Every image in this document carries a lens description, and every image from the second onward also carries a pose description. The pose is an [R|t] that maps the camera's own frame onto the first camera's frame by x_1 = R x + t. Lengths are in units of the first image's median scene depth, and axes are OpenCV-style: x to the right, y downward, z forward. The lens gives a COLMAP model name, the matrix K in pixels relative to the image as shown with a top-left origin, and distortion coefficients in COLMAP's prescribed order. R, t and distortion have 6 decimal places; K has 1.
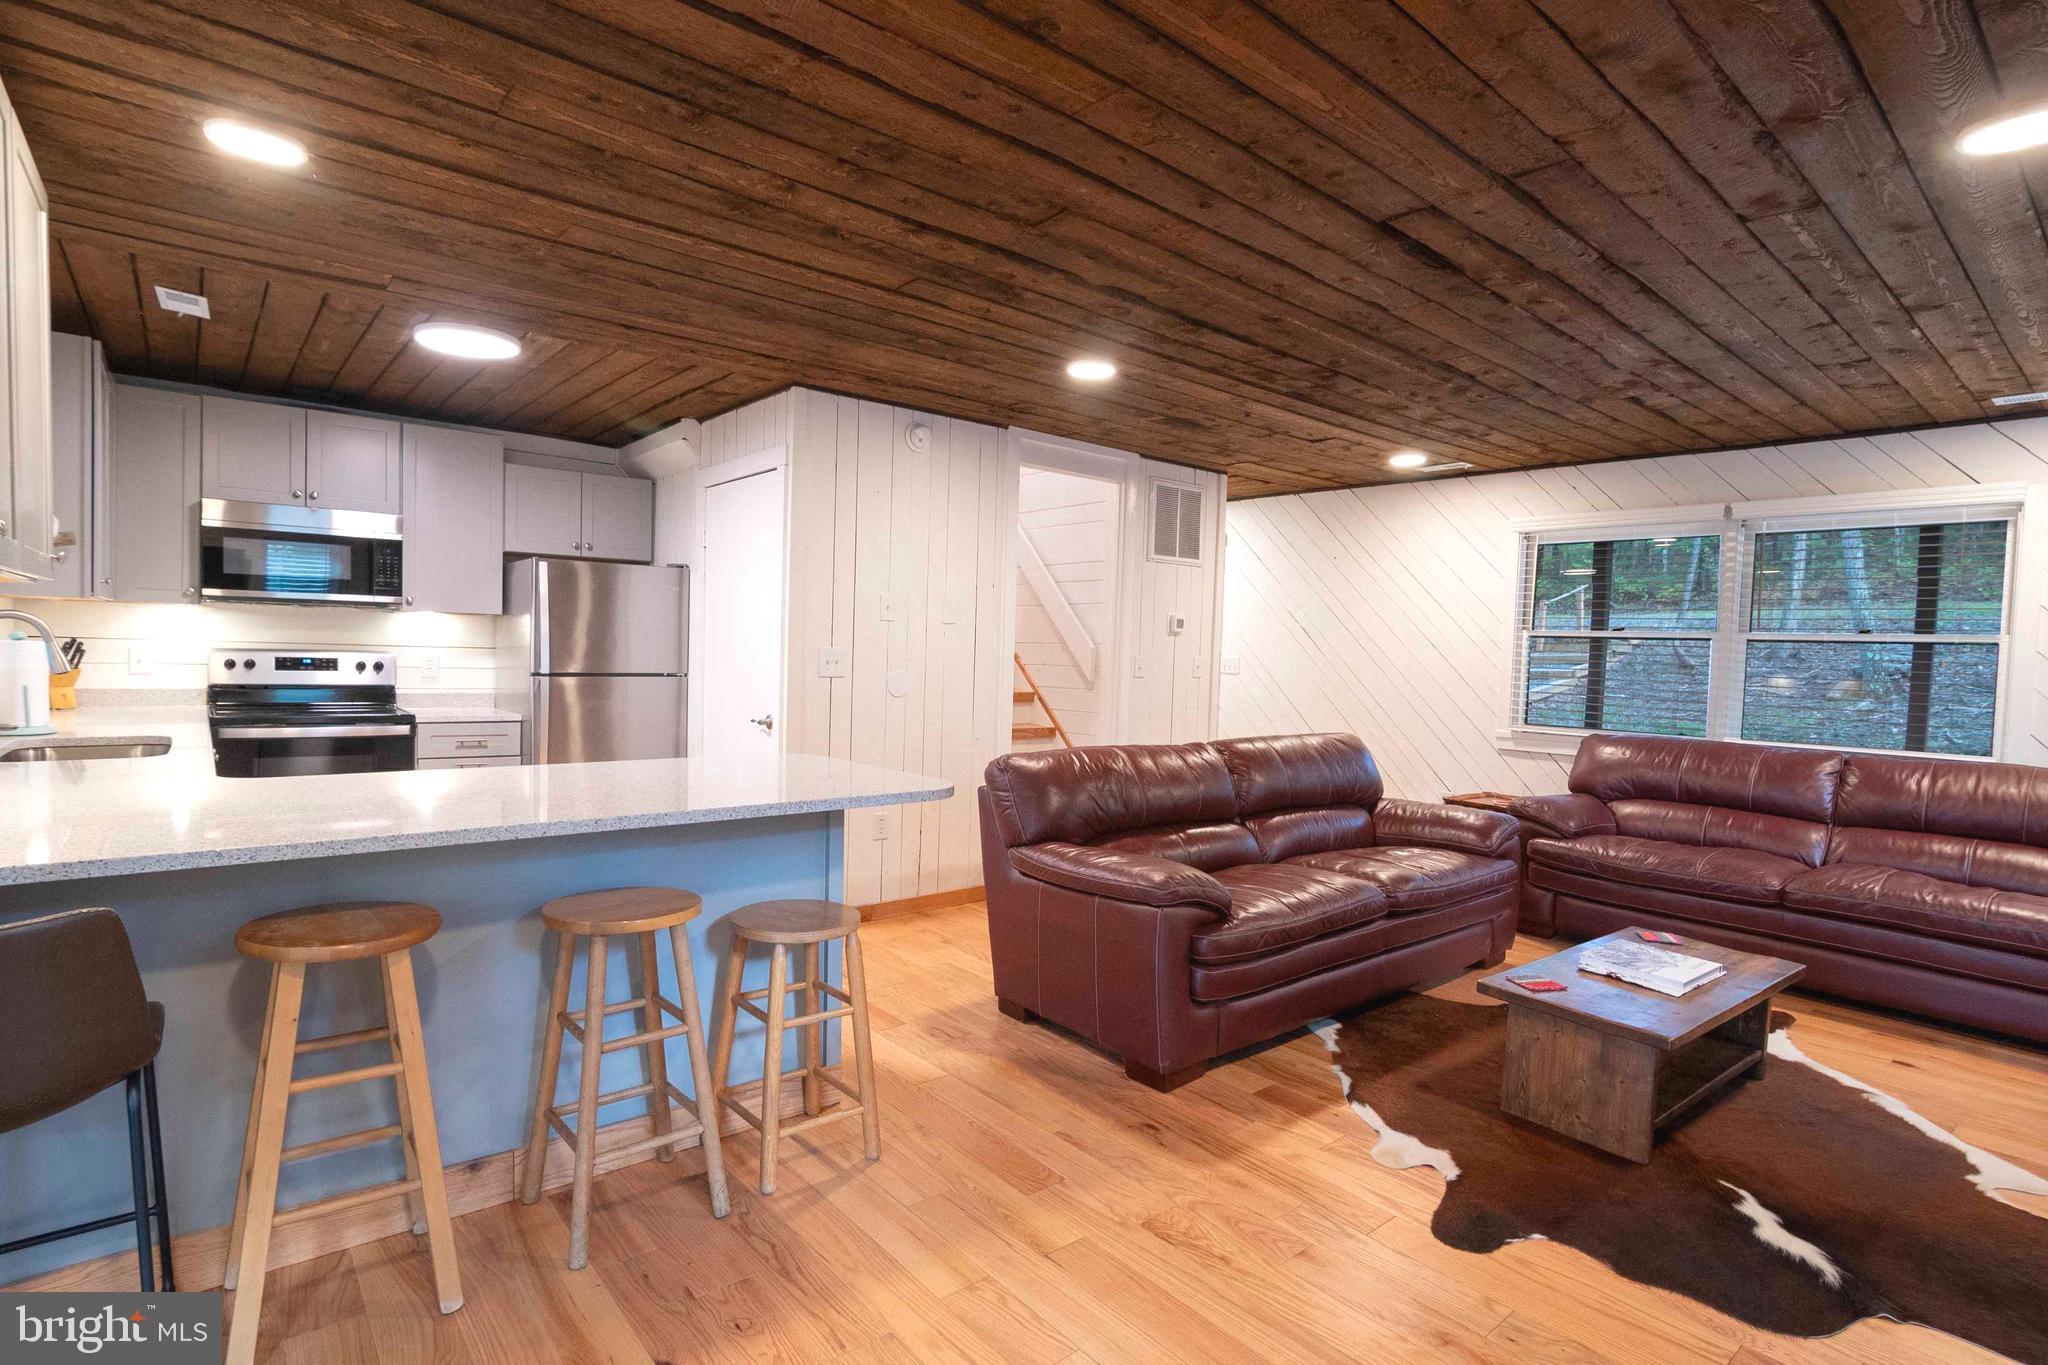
lens RADIAL K [[1007.8, 0, 1011.0], [0, 1007.8, 691.4], [0, 0, 1]] dist [-0.027602, 0.007857]
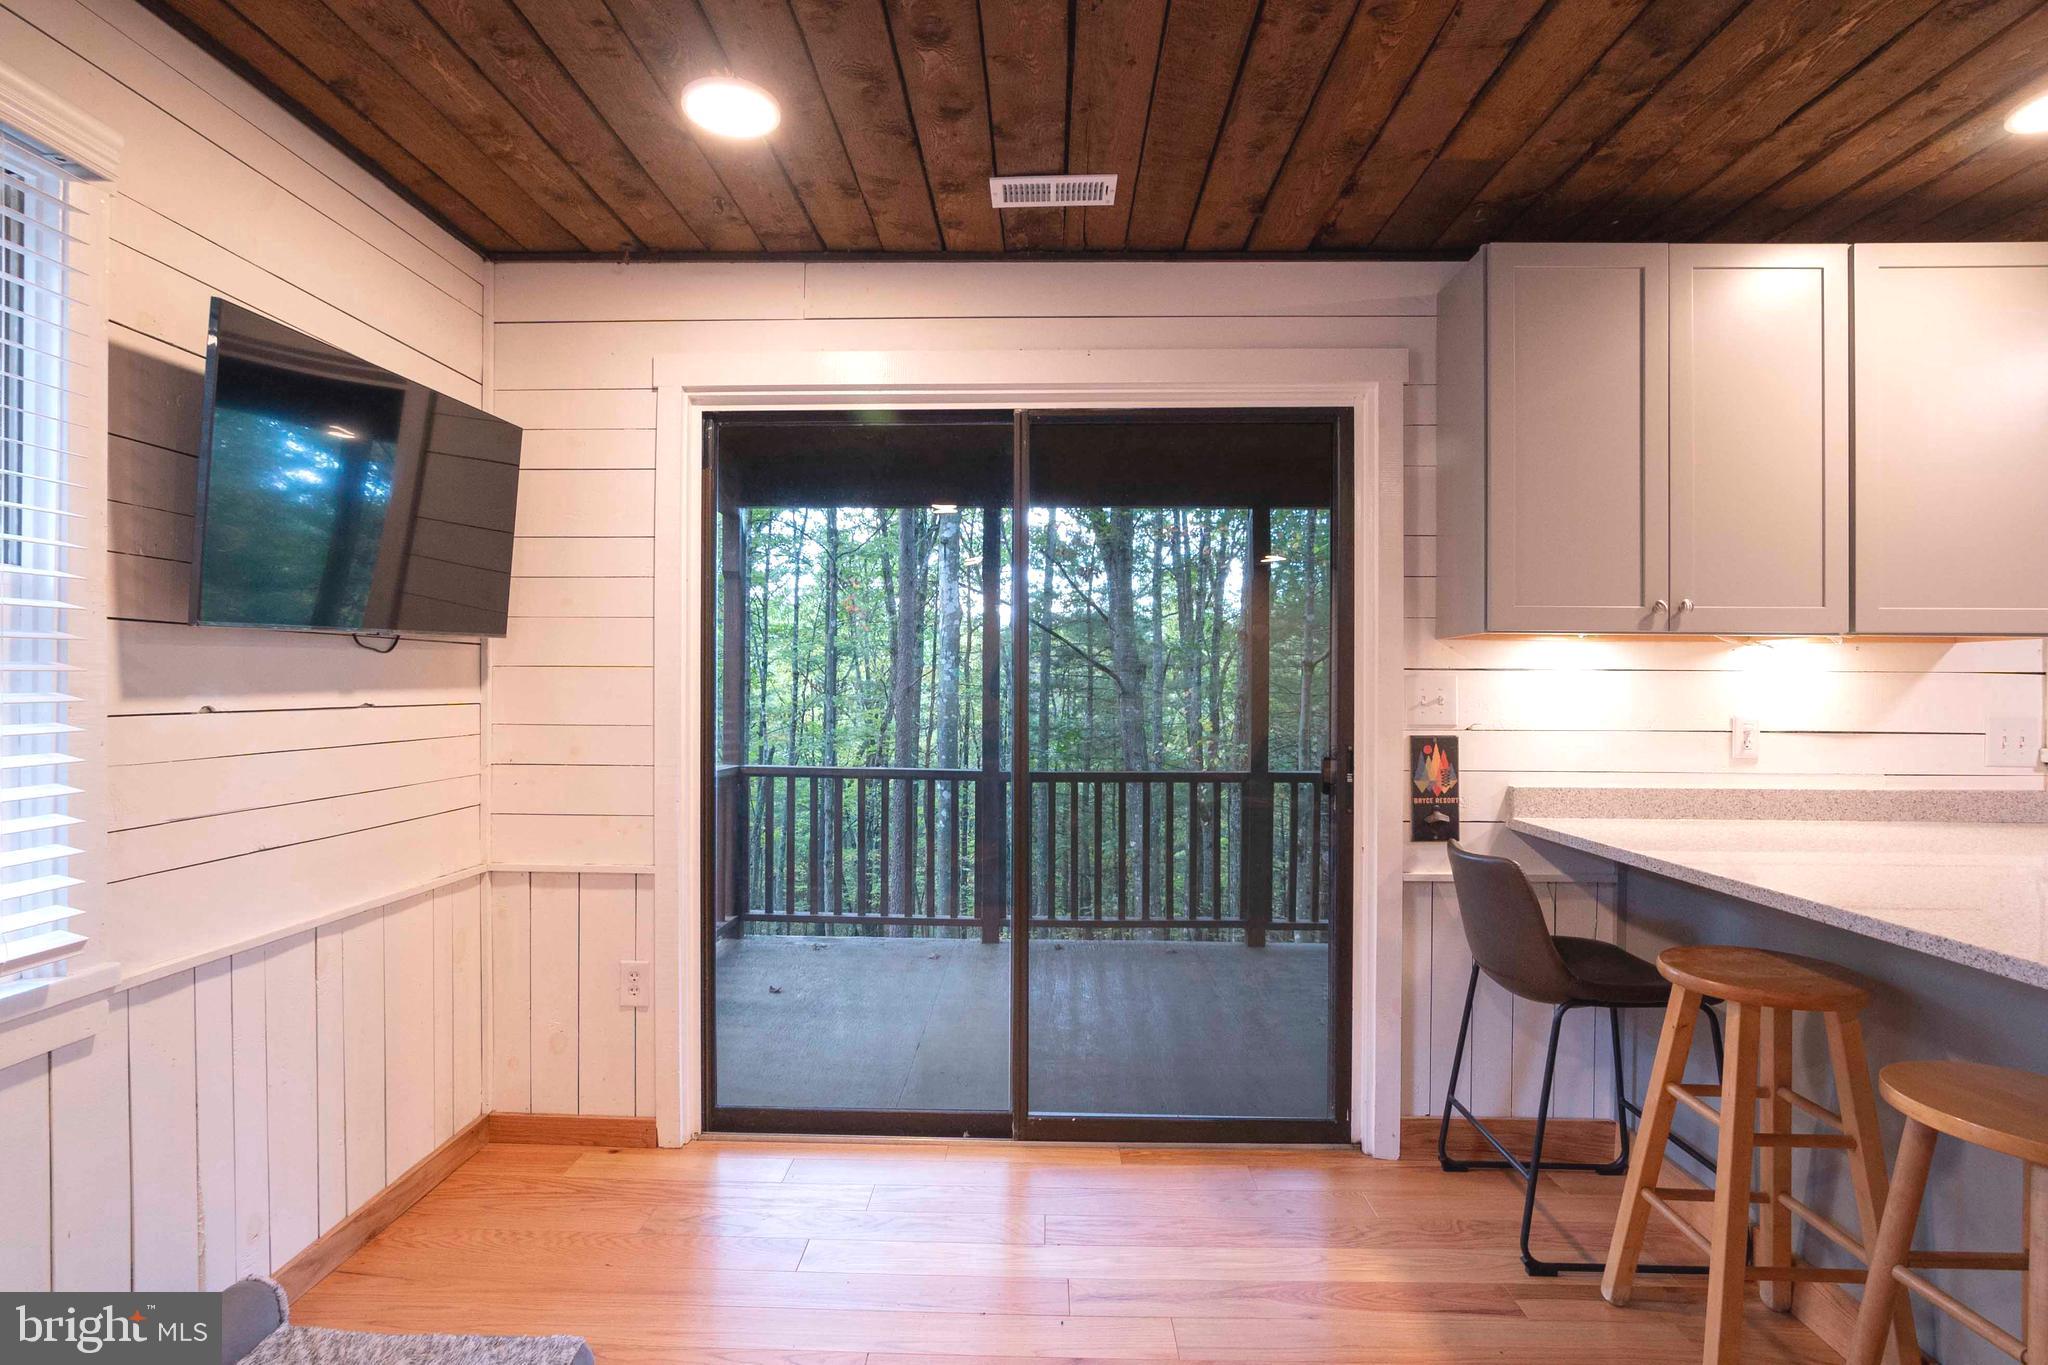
lens RADIAL K [[1007.8, 0, 1011.0], [0, 1007.8, 691.4], [0, 0, 1]] dist [-0.027602, 0.007857]
pose [[-0.660485, -0.030227, -0.750230, 0.247172], [-0.057537, 0.998289, 0.010433, -0.003087], [0.748631, 0.050057, -0.661094, 0.483063]]
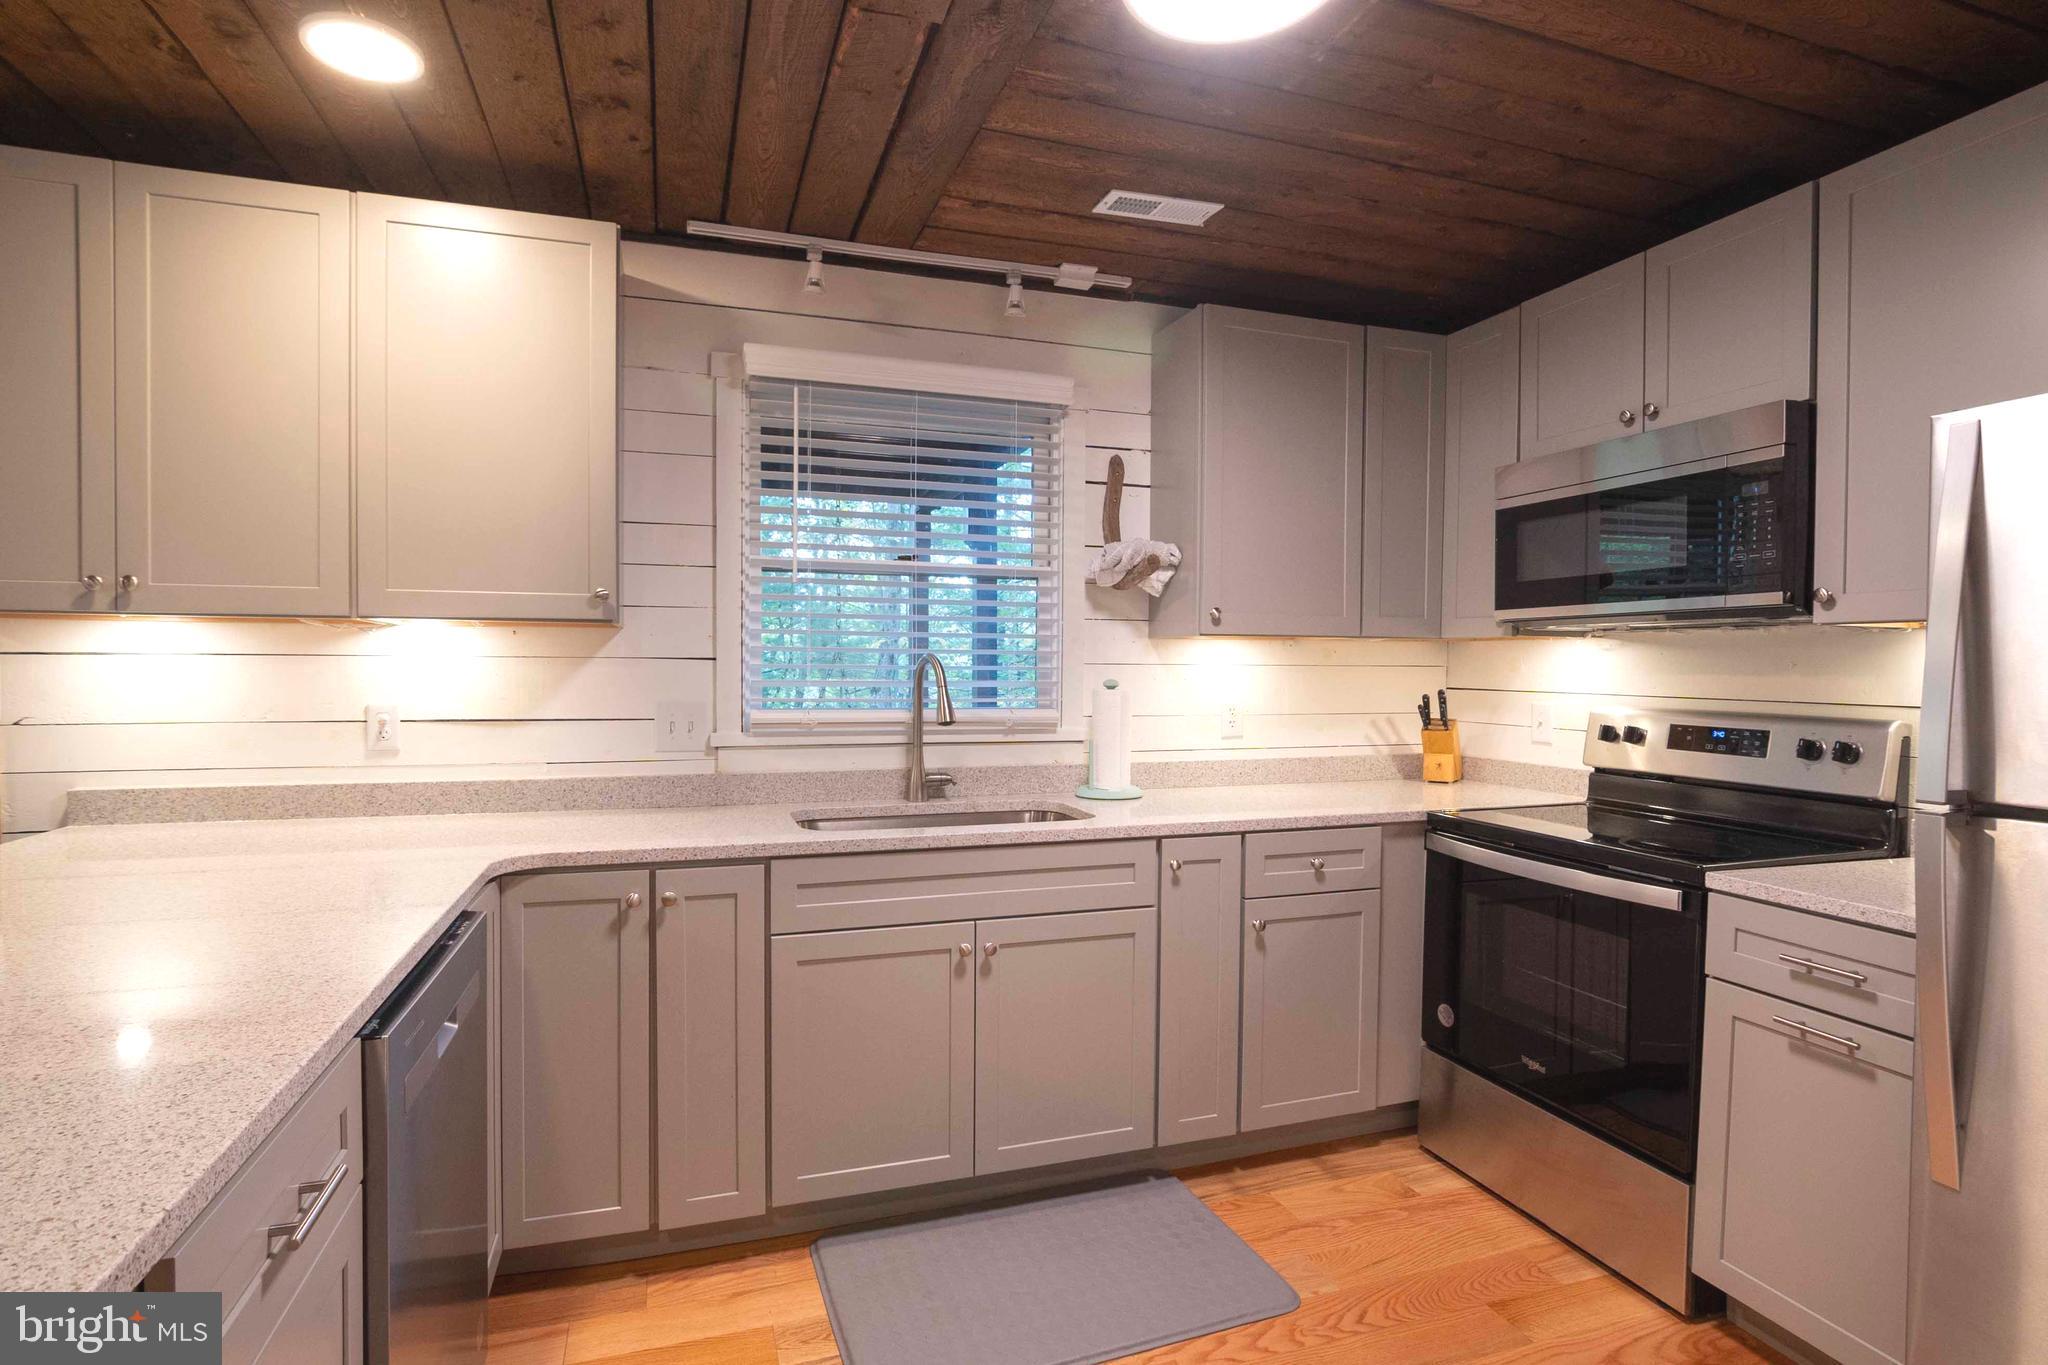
lens RADIAL K [[1008.7, 0, 1012.5], [0, 1008.7, 691.4], [0, 0, 1]] dist [-0.029674, 0.010057]
pose [[-0.355188, -0.007941, -0.934761, -0.112758], [-0.057213, 0.998274, 0.013260, -0.043926], [0.933042, 0.058190, -0.355030, 0.964315]]
